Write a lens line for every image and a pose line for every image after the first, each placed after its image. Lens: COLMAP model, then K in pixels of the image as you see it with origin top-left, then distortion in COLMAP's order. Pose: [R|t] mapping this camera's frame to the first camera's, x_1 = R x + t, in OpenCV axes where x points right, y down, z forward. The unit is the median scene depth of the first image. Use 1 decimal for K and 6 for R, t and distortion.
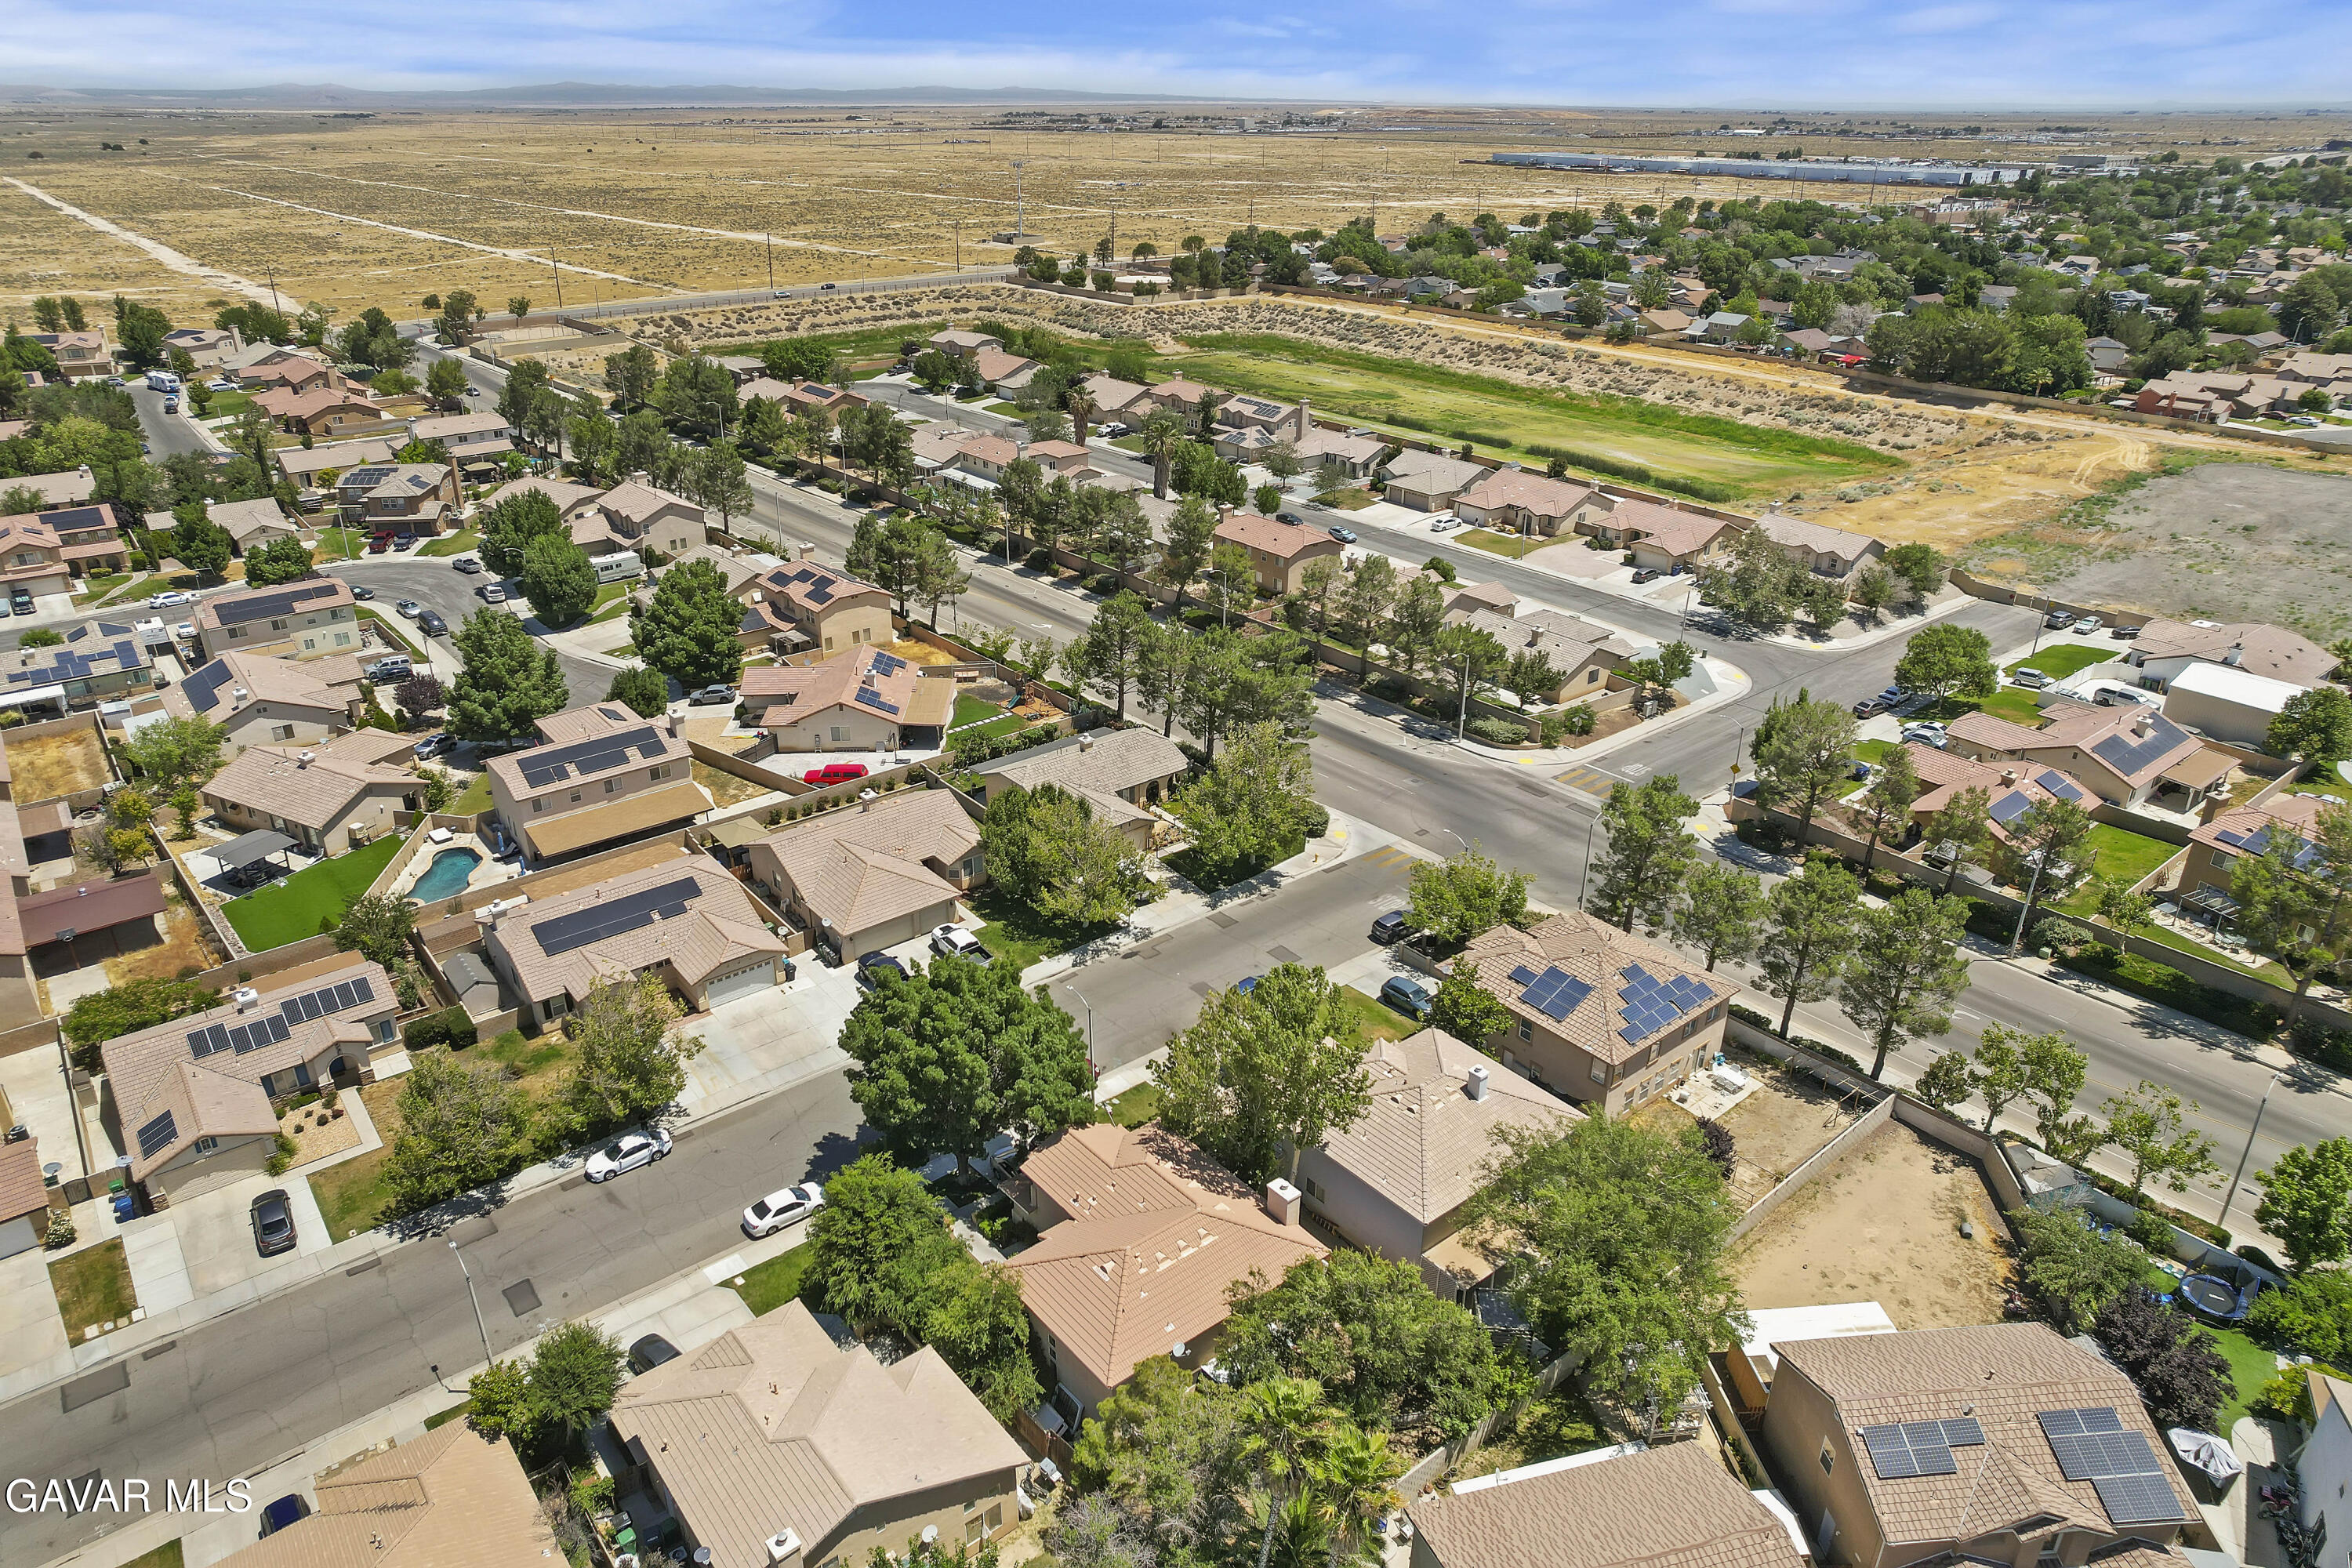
lens RADIAL K [[1487.5, 0, 1176.0], [0, 1487.5, 784.0], [0, 0, 1]] dist [-0.086895, 0.072578]
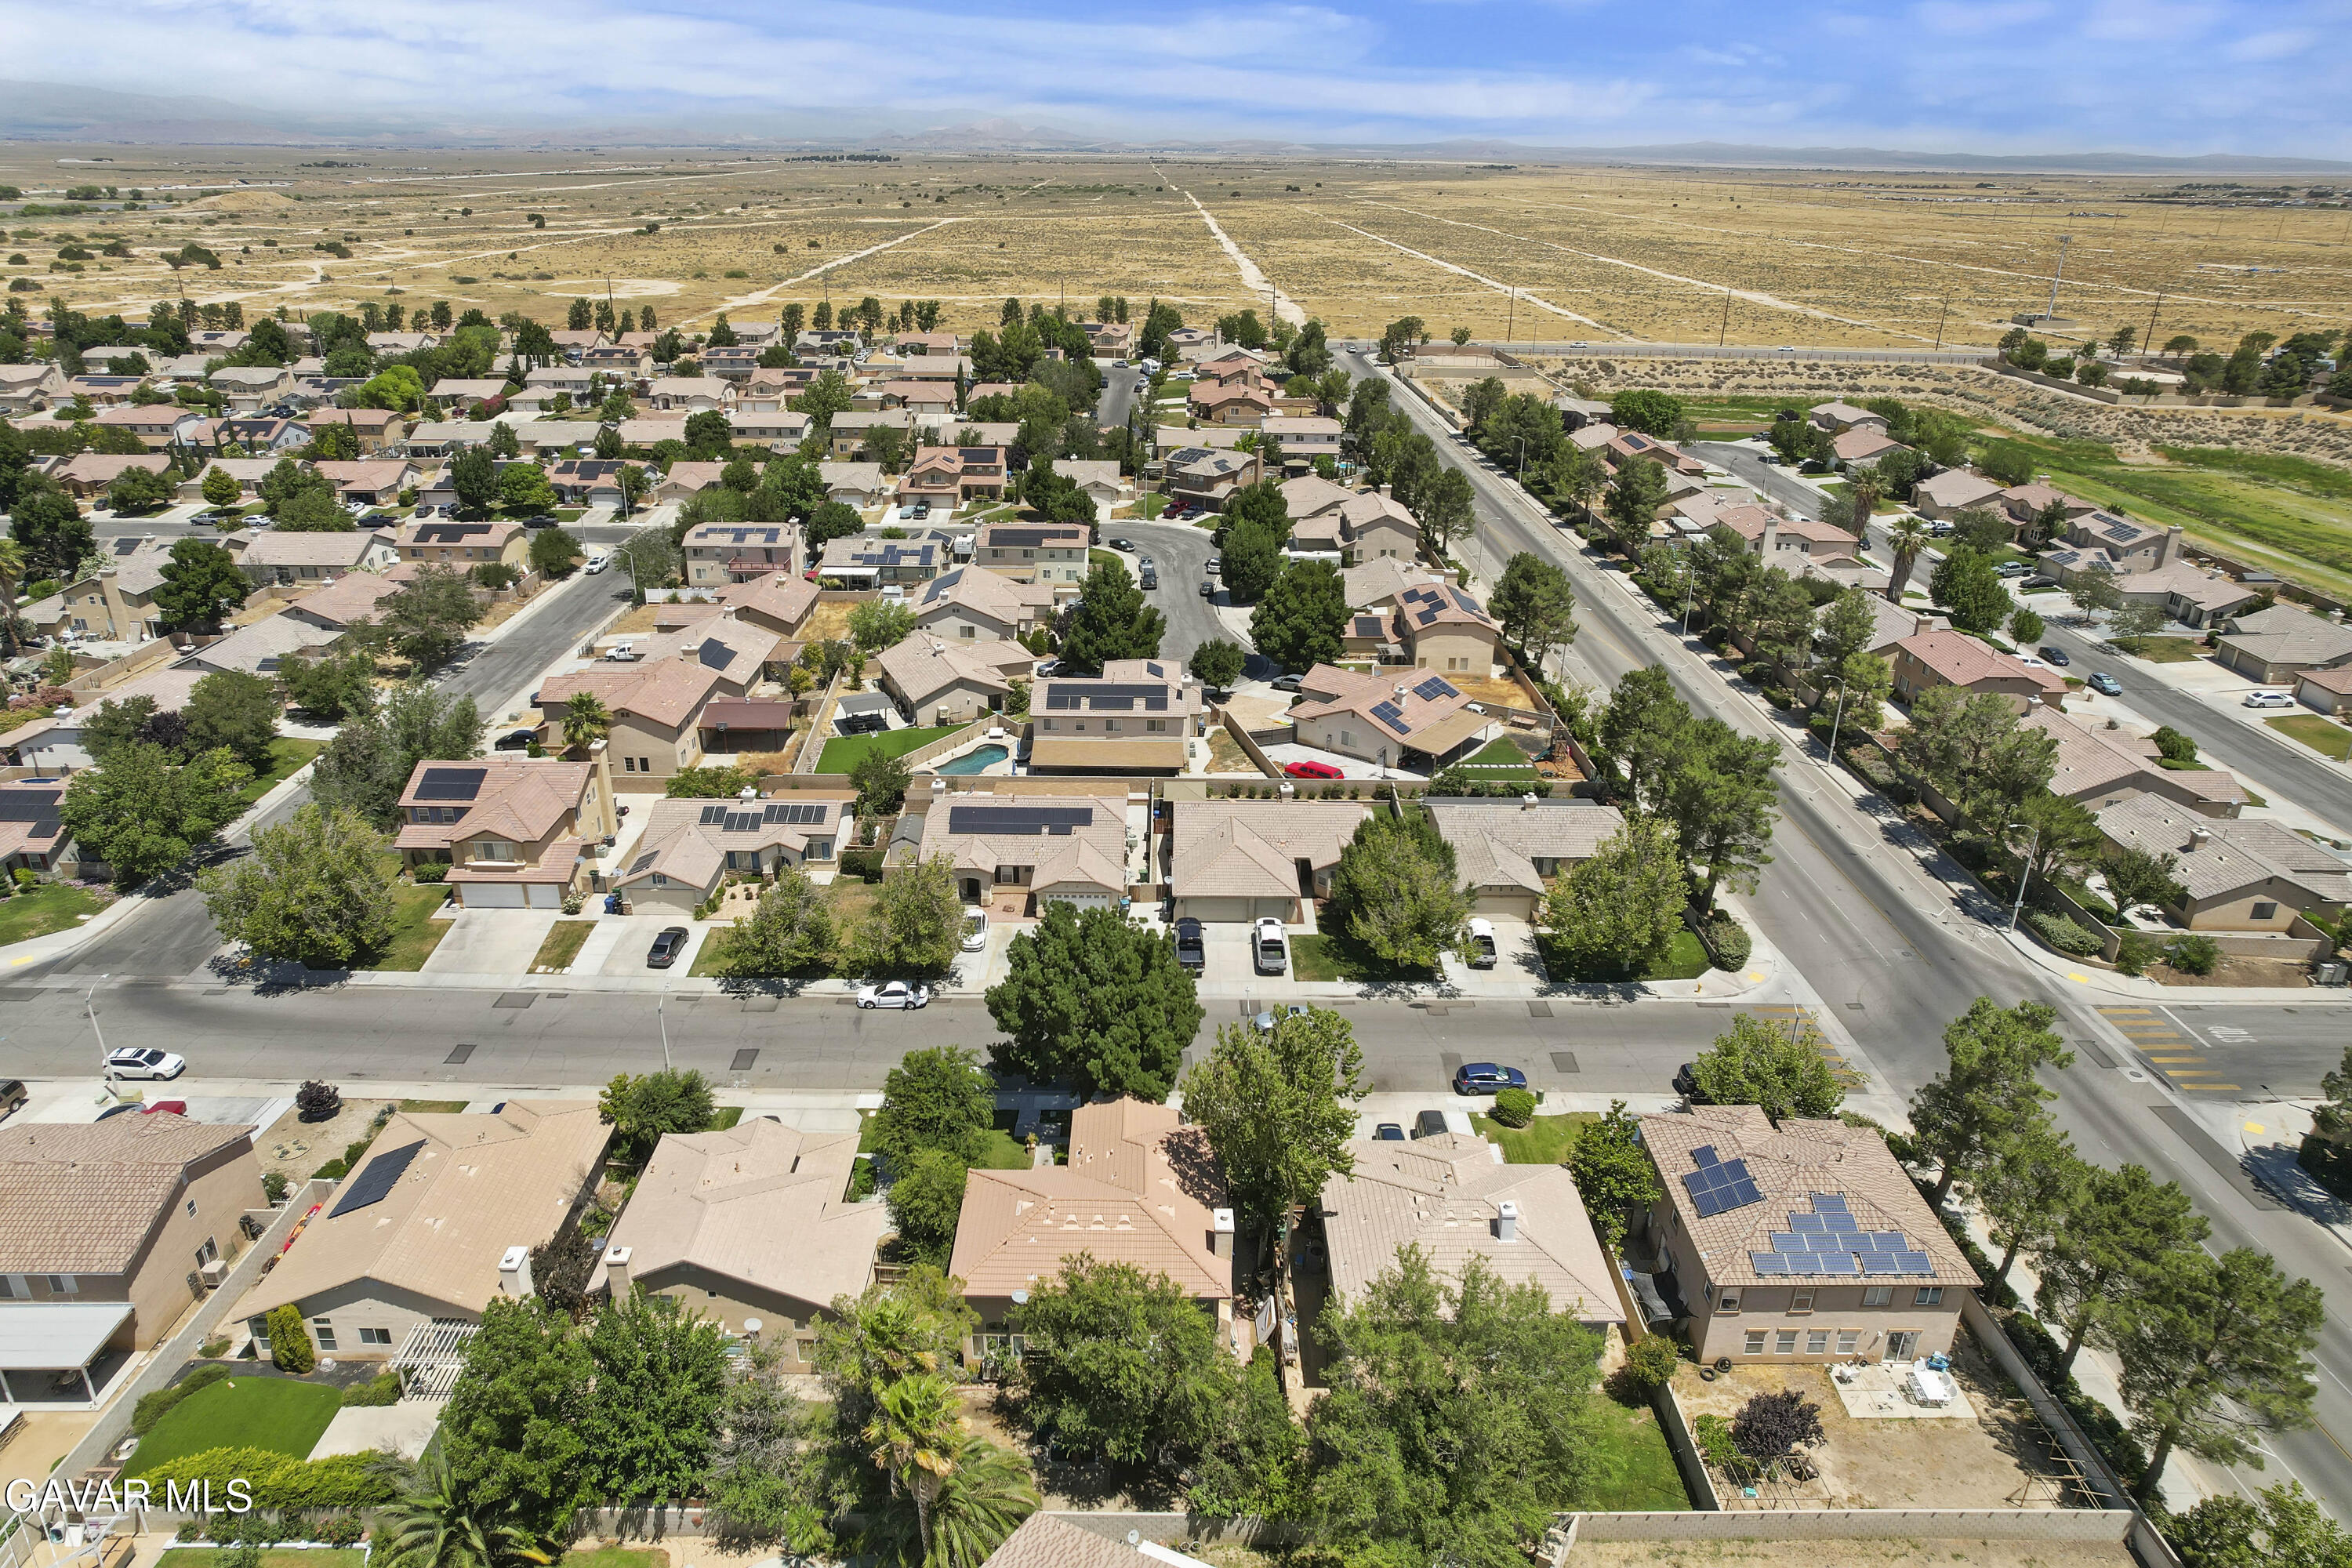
lens RADIAL K [[1487.5, 0, 1176.0], [0, 1487.5, 784.0], [0, 0, 1]] dist [-0.086895, 0.072578]
pose [[0.777593, 0.251426, -0.576311, 0.218047], [-0.271218, 0.961039, 0.053327, -0.019633], [0.567266, 0.114839, 0.815489, 0.058803]]
